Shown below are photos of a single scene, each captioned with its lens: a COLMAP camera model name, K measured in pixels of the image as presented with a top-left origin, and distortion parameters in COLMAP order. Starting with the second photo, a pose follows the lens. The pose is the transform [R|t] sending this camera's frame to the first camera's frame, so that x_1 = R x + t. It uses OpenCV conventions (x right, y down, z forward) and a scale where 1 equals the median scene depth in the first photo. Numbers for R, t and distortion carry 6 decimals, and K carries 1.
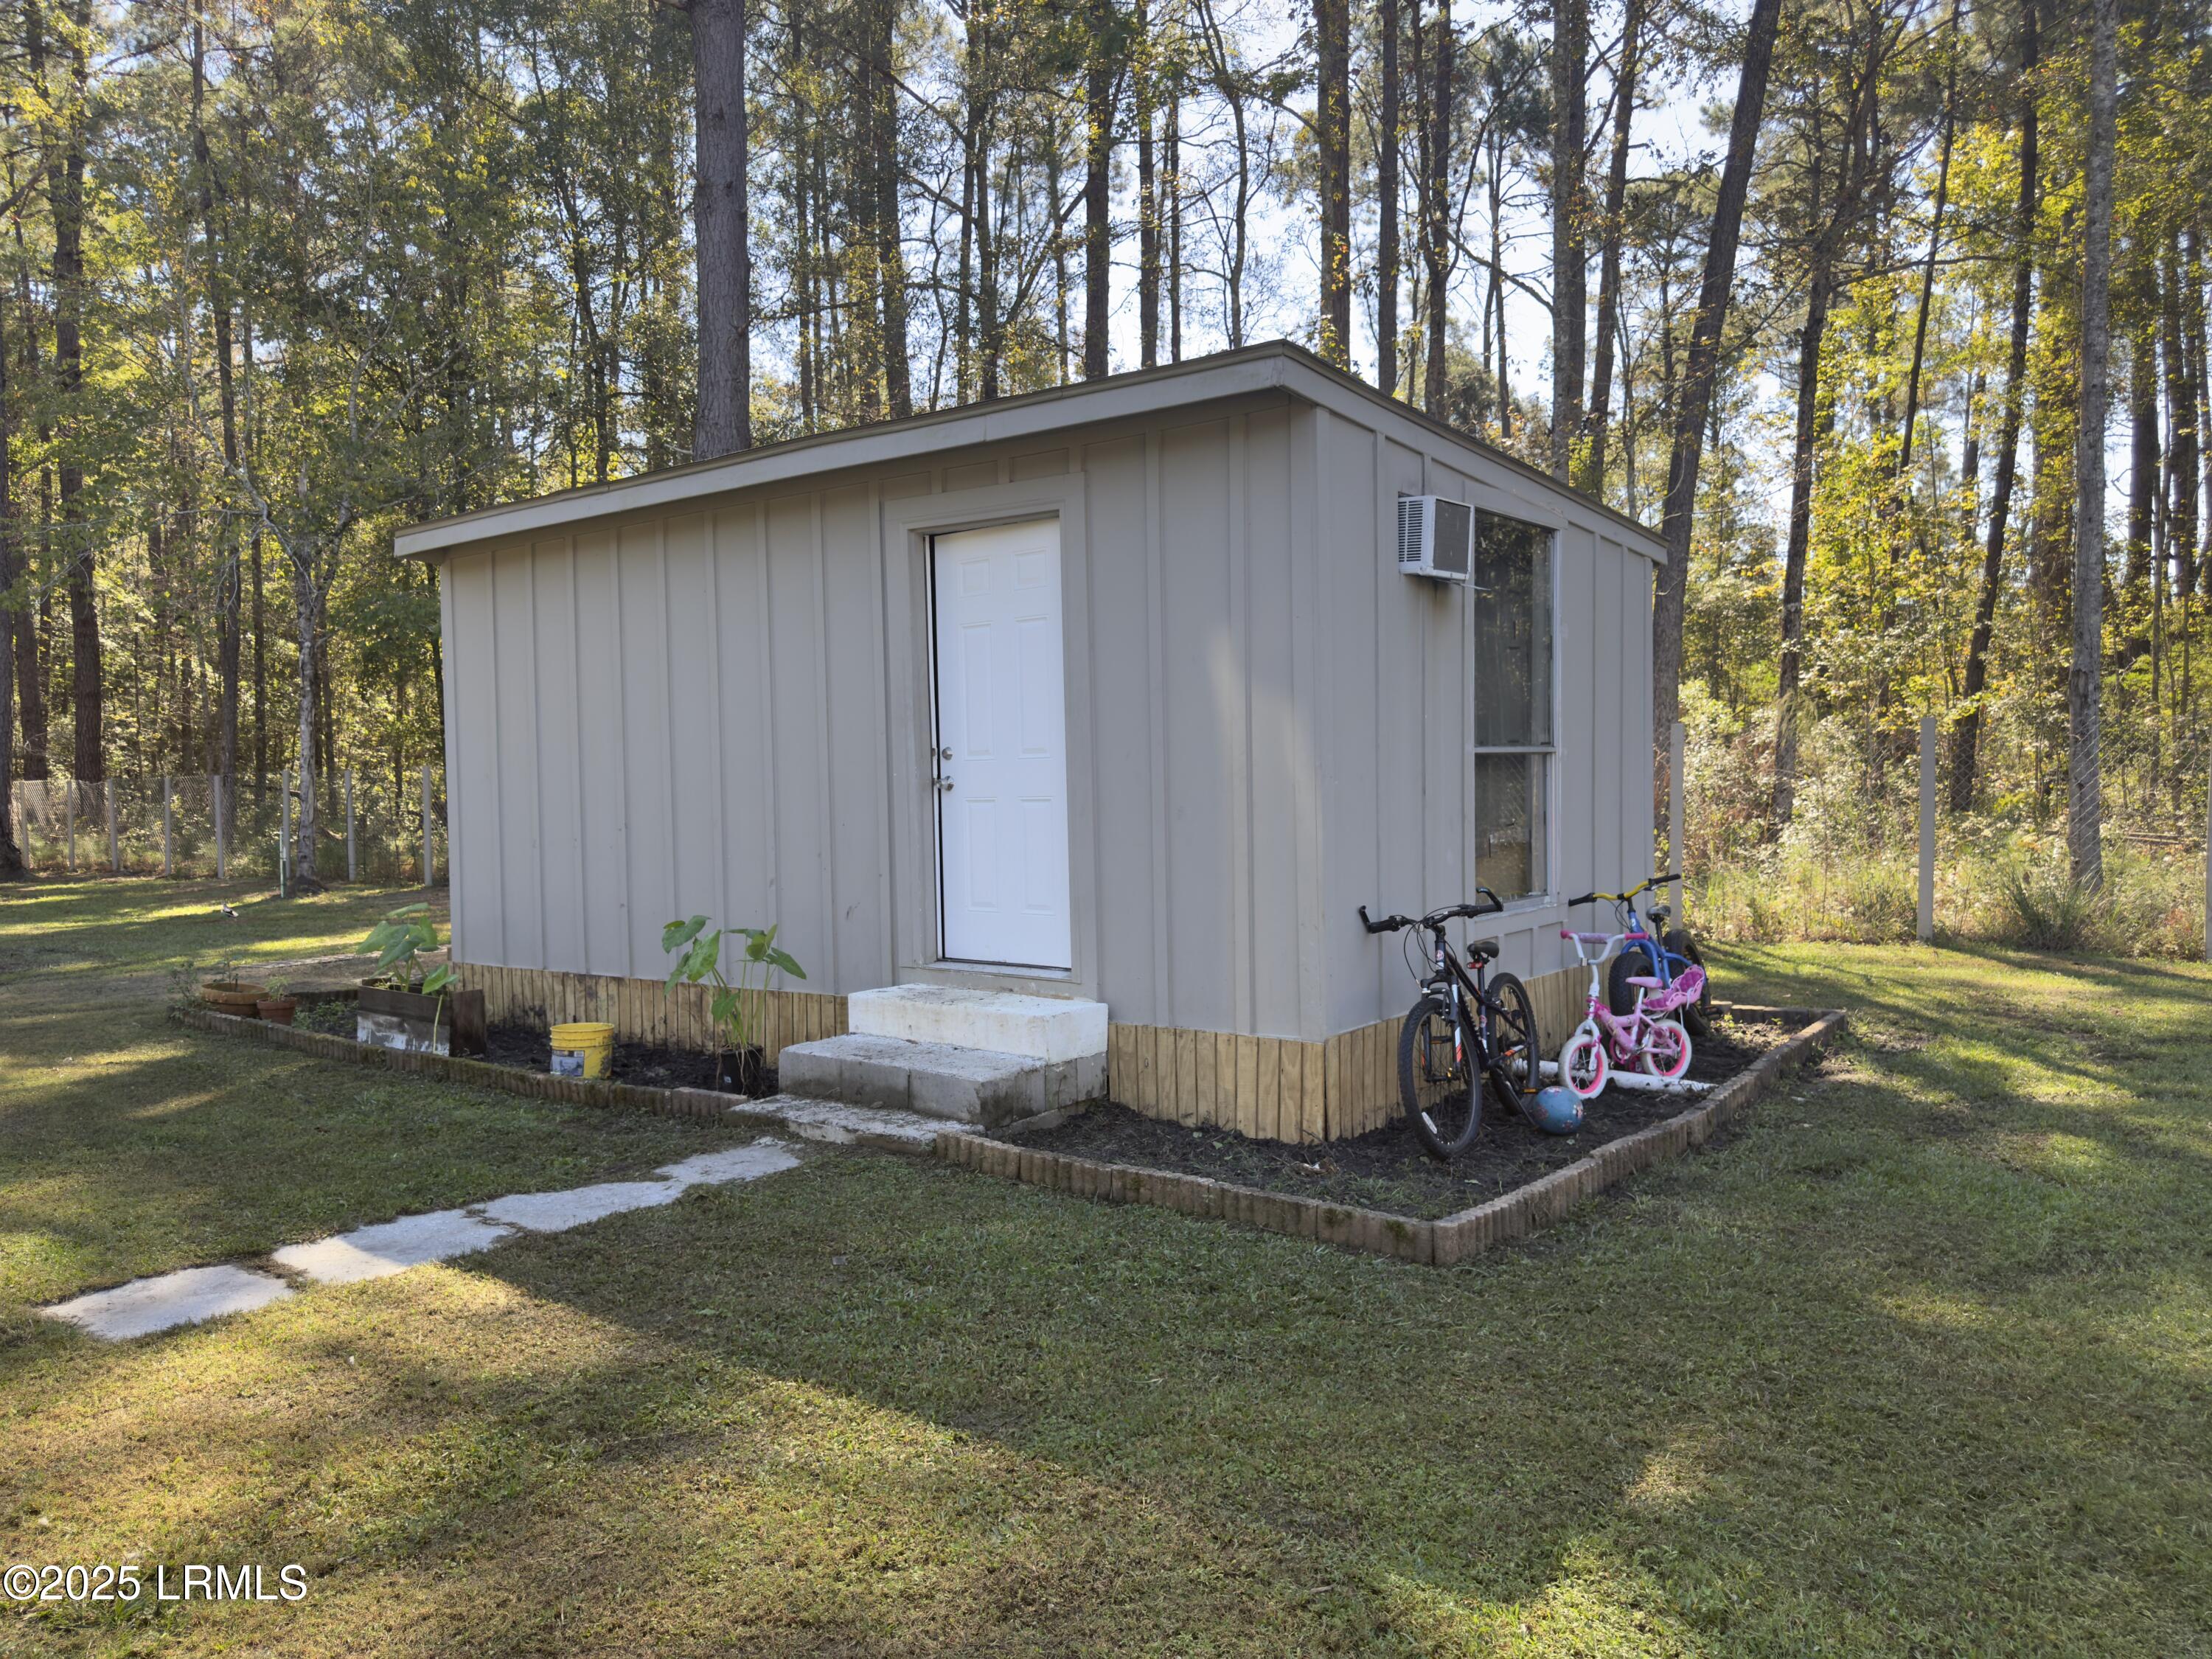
lens RADIAL K [[1554.3, 0, 1118.5], [0, 1554.3, 841.2], [0, 0, 1]] dist [-0.001147, -0.006406]
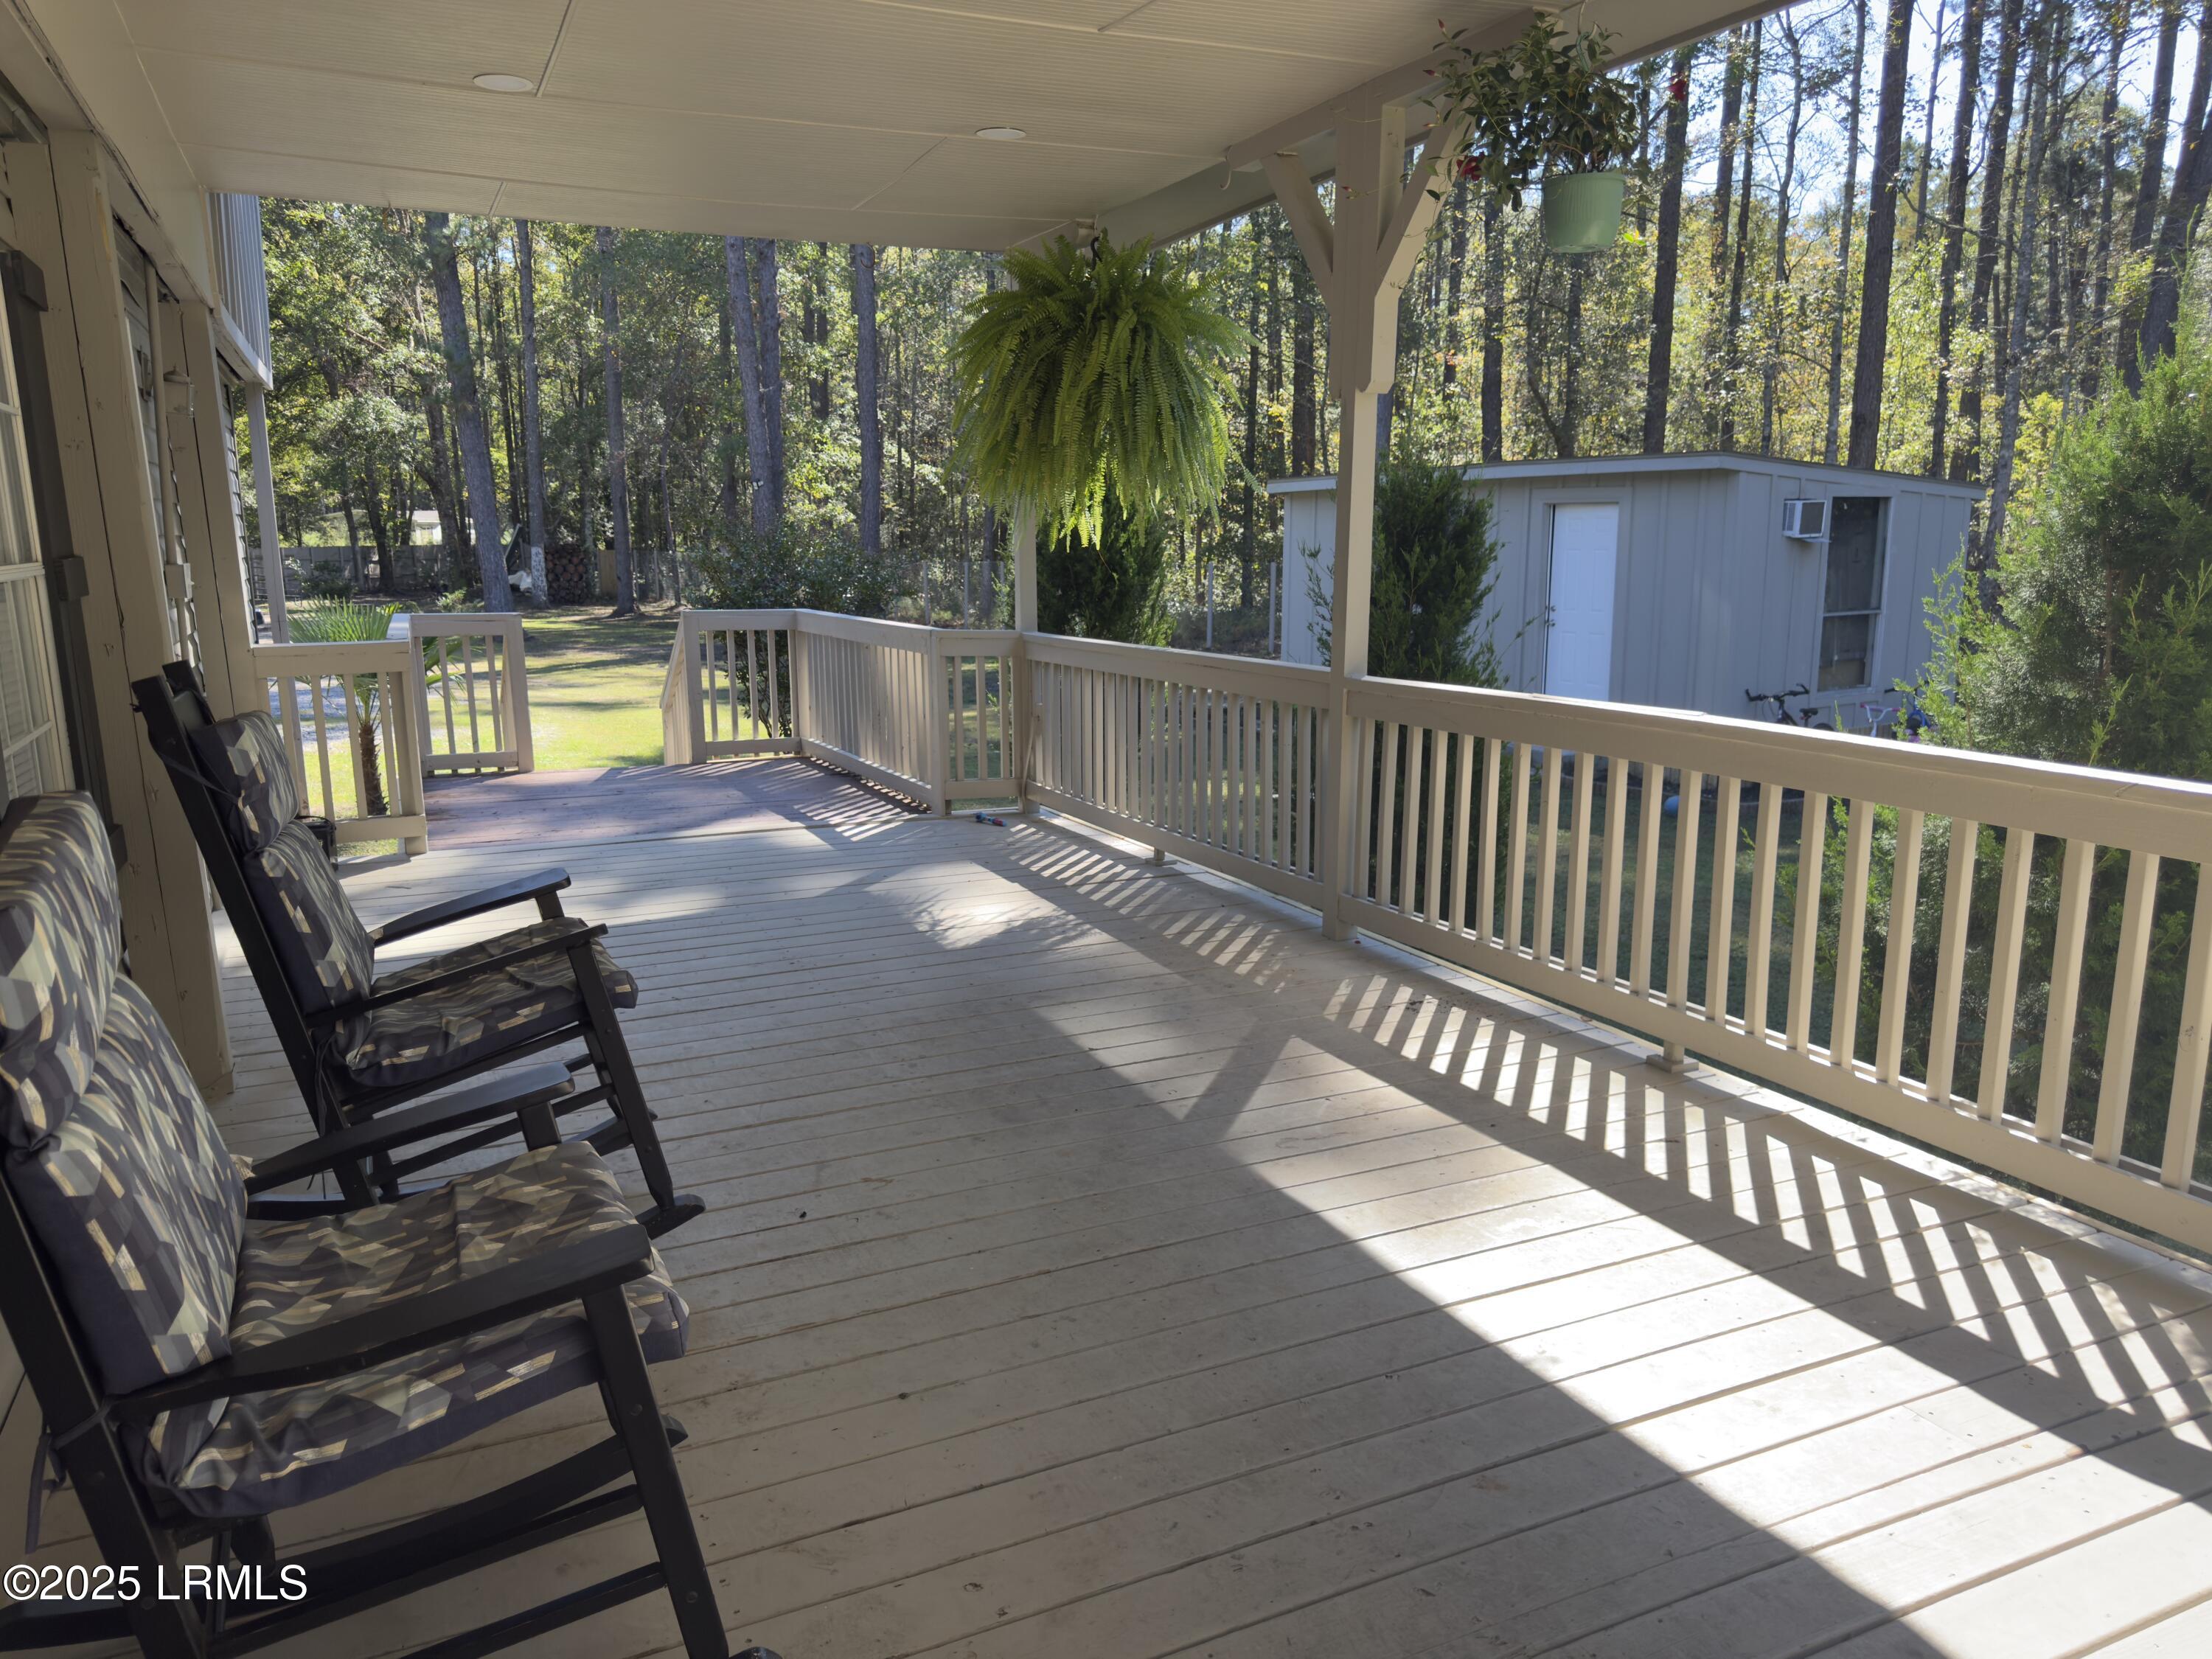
lens RADIAL K [[1554.3, 0, 1118.5], [0, 1554.3, 841.2], [0, 0, 1]] dist [-0.001147, -0.006406]
pose [[0.943901, 0.068810, -0.322980, 0.034524], [-0.025014, 0.990138, 0.137844, -0.025449], [0.329280, -0.122032, 0.936313, -1.306438]]
